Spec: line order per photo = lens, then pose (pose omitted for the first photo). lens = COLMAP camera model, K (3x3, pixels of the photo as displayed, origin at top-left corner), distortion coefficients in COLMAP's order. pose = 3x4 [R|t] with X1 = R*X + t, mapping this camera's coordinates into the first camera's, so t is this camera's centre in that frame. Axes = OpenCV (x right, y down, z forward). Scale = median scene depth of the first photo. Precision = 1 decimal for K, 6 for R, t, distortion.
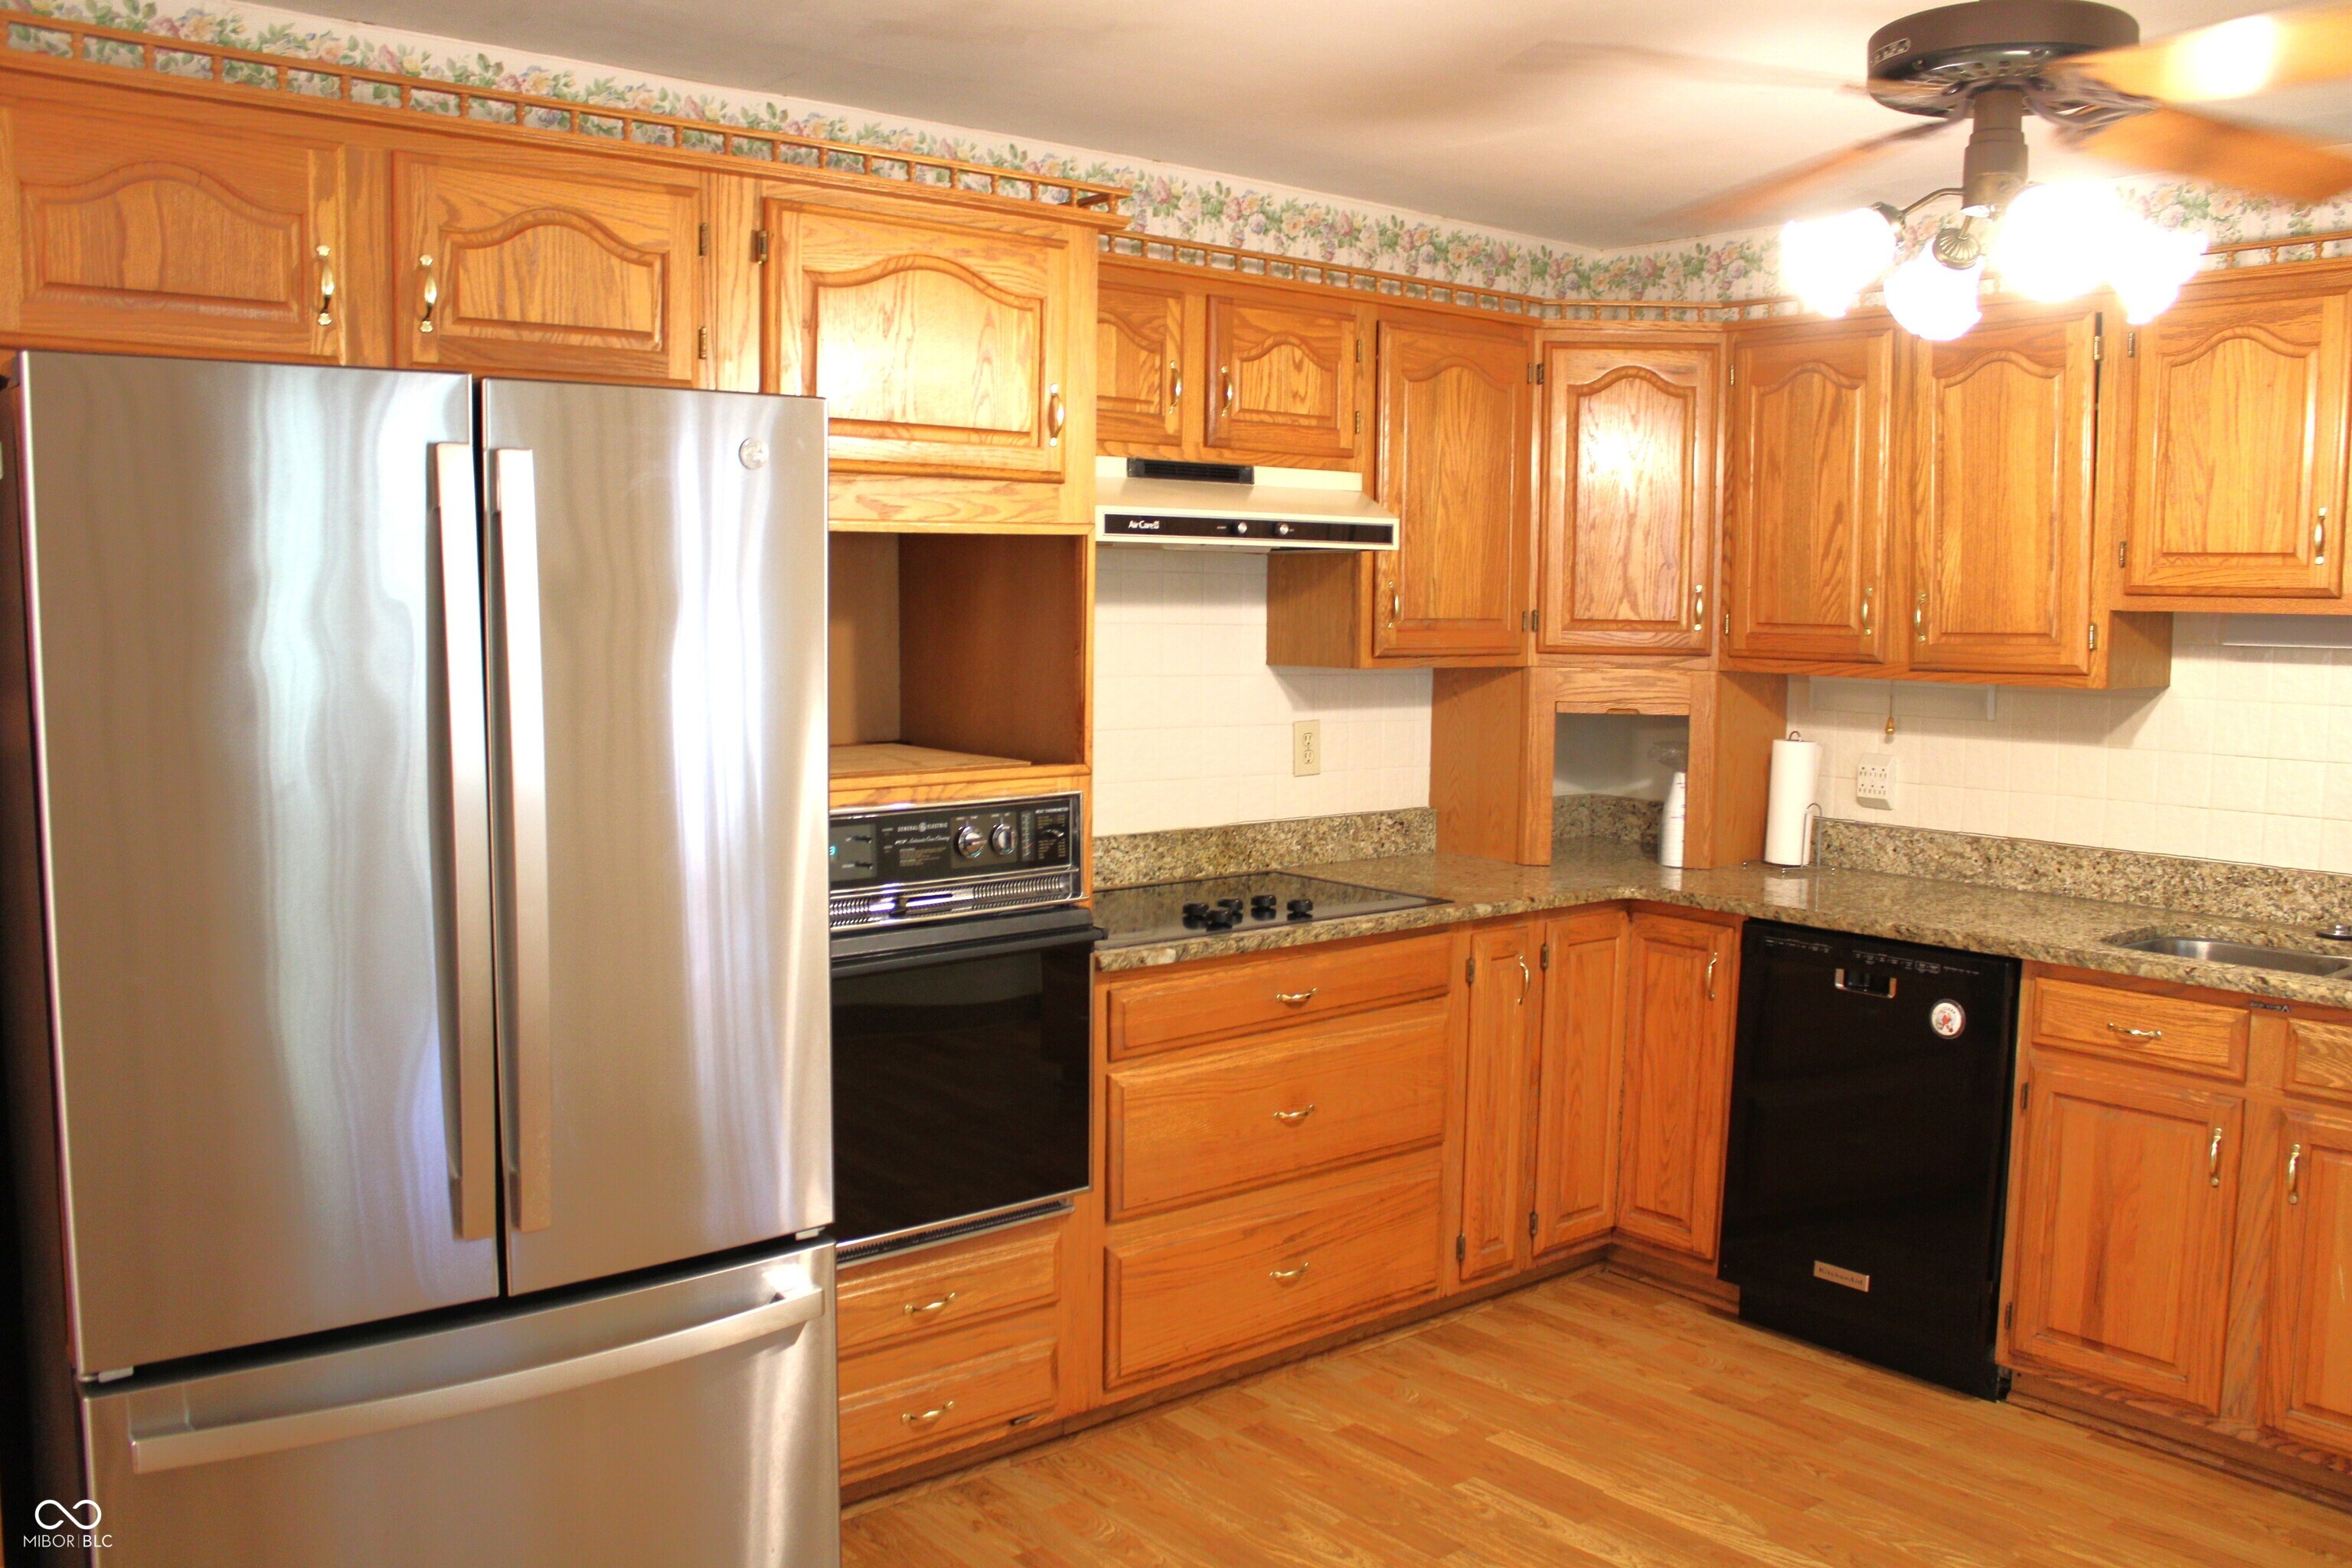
lens RADIAL K [[1986.8, 0, 1194.4], [0, 1986.8, 781.2], [0, 0, 1]] dist [-0.133853, 0.107357]
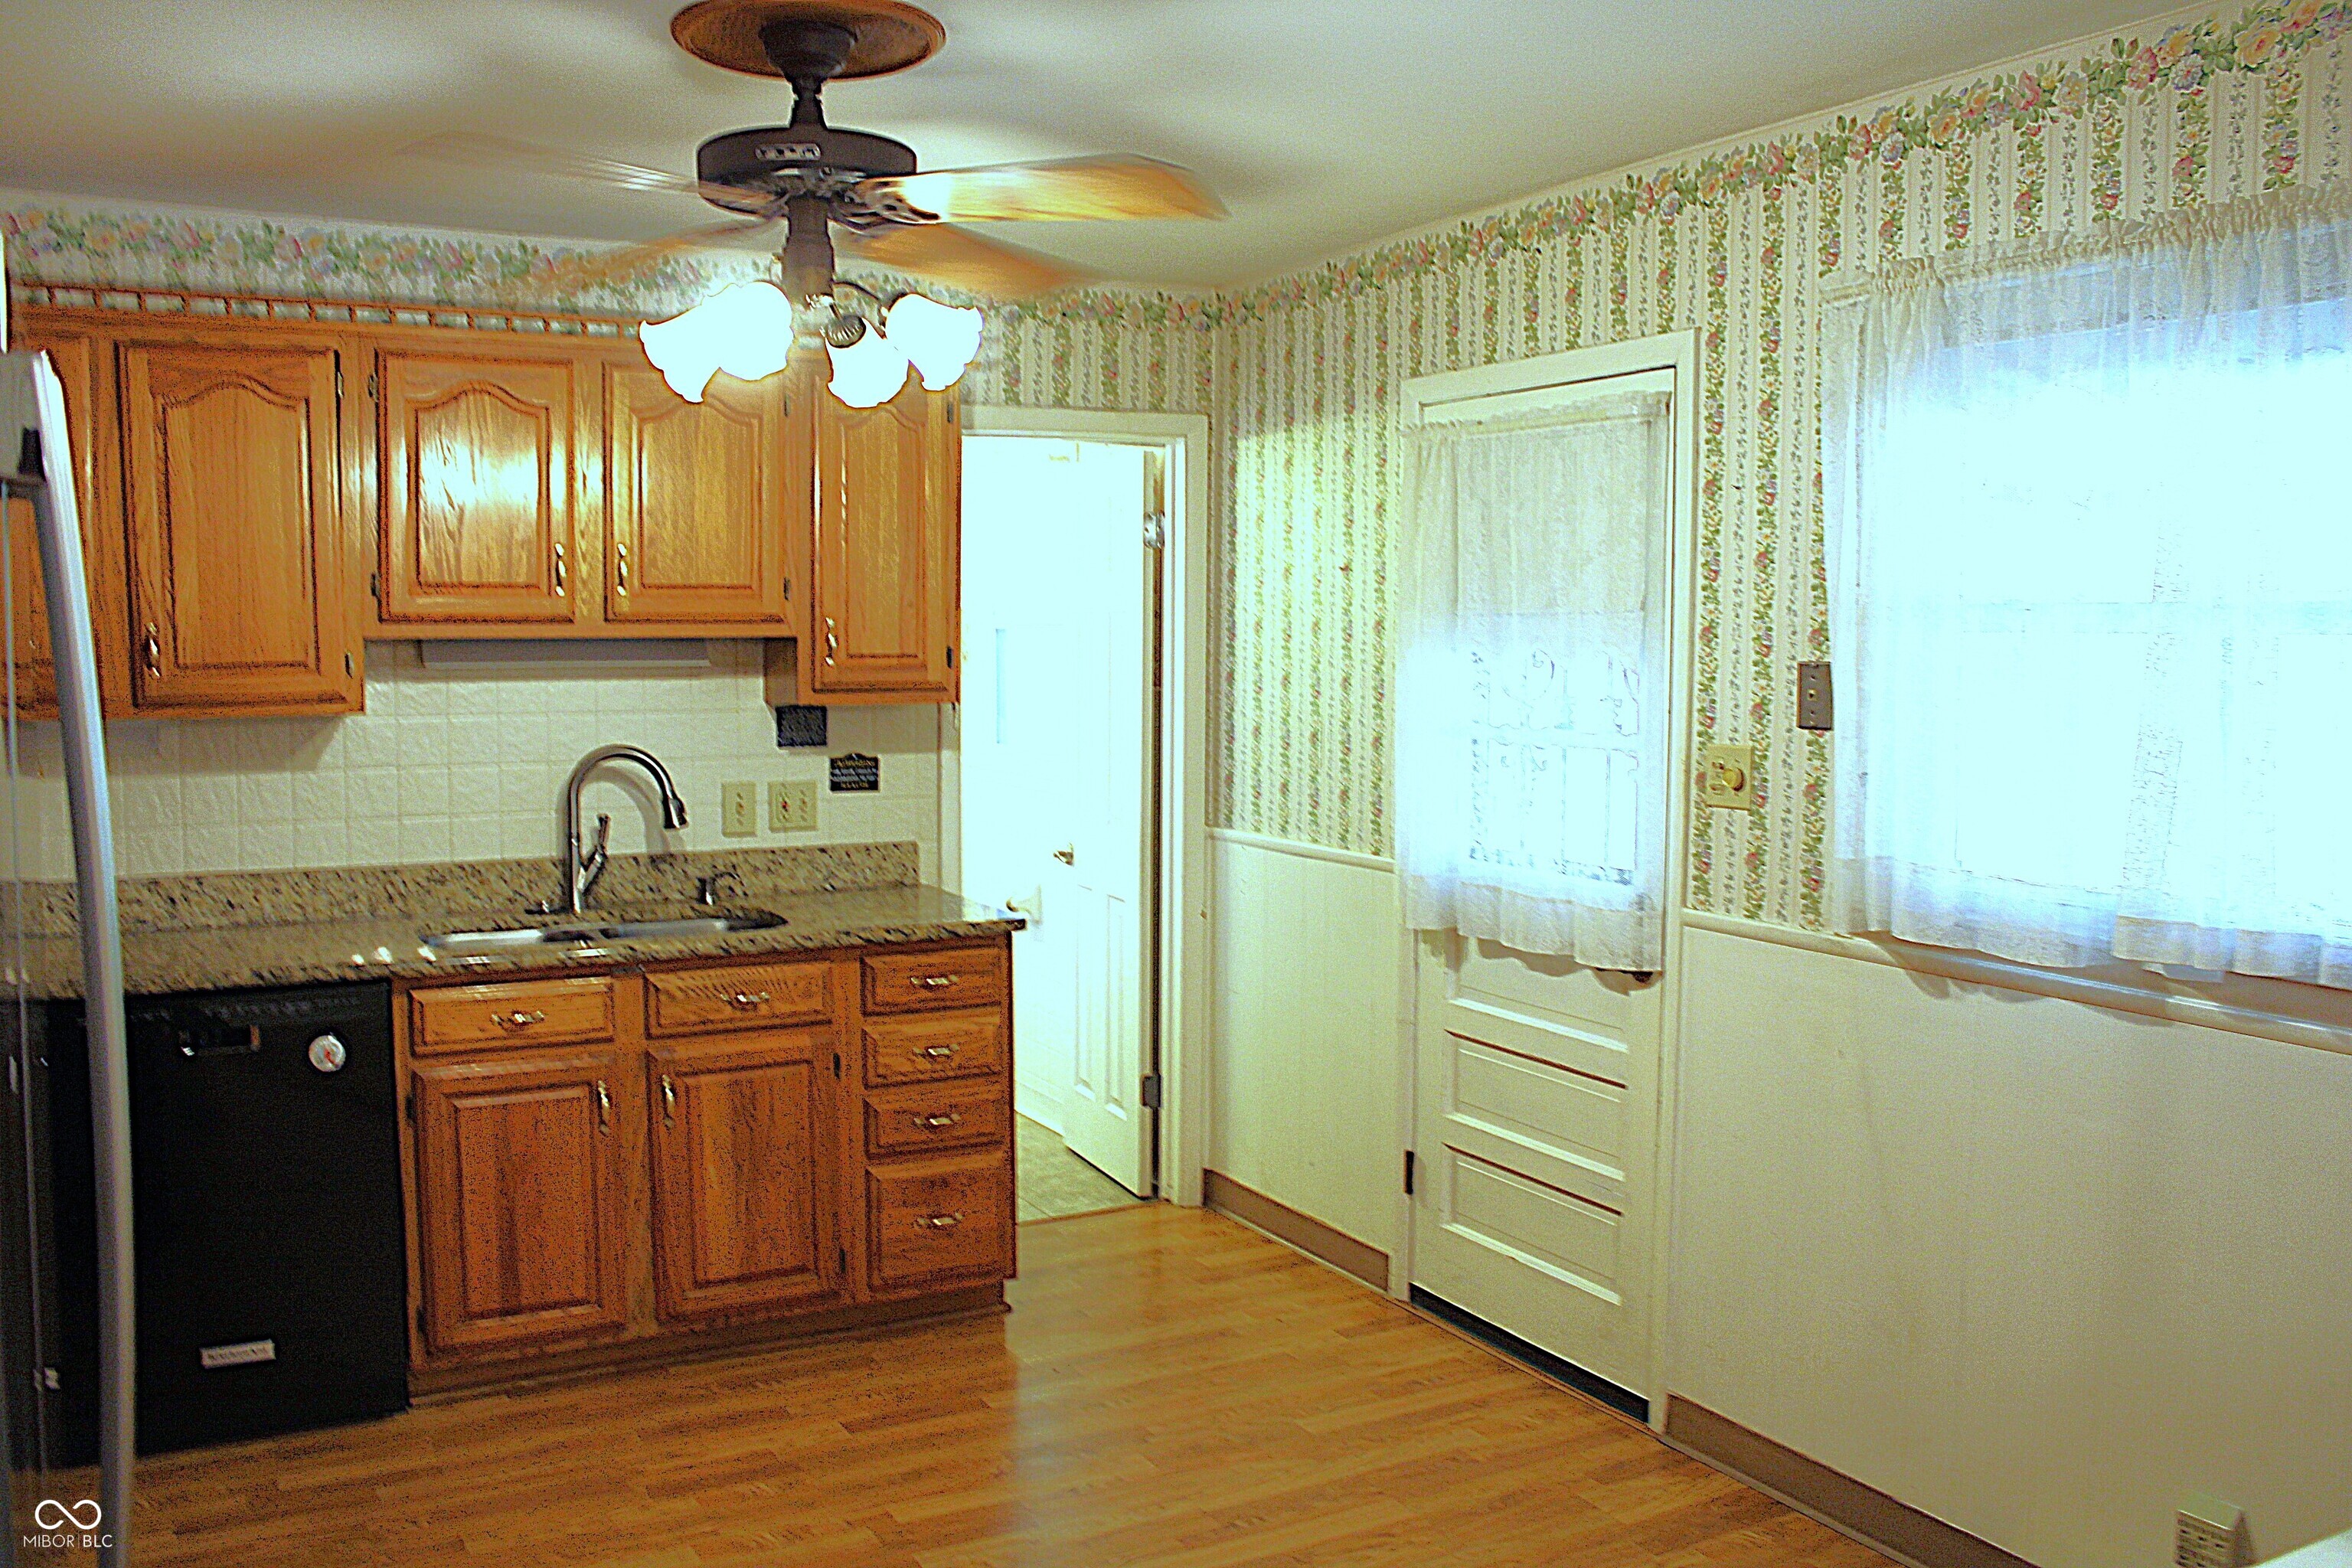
lens RADIAL K [[1986.8, 0, 1165.5], [0, 1986.8, 792.8], [0, 0, 1]] dist [-0.133853, 0.107357]
pose [[0.200737, -0.086844, 0.975788, -0.485862], [0.091645, 0.993360, 0.069554, -0.039334], [-0.975349, 0.075464, 0.207362, 0.376271]]
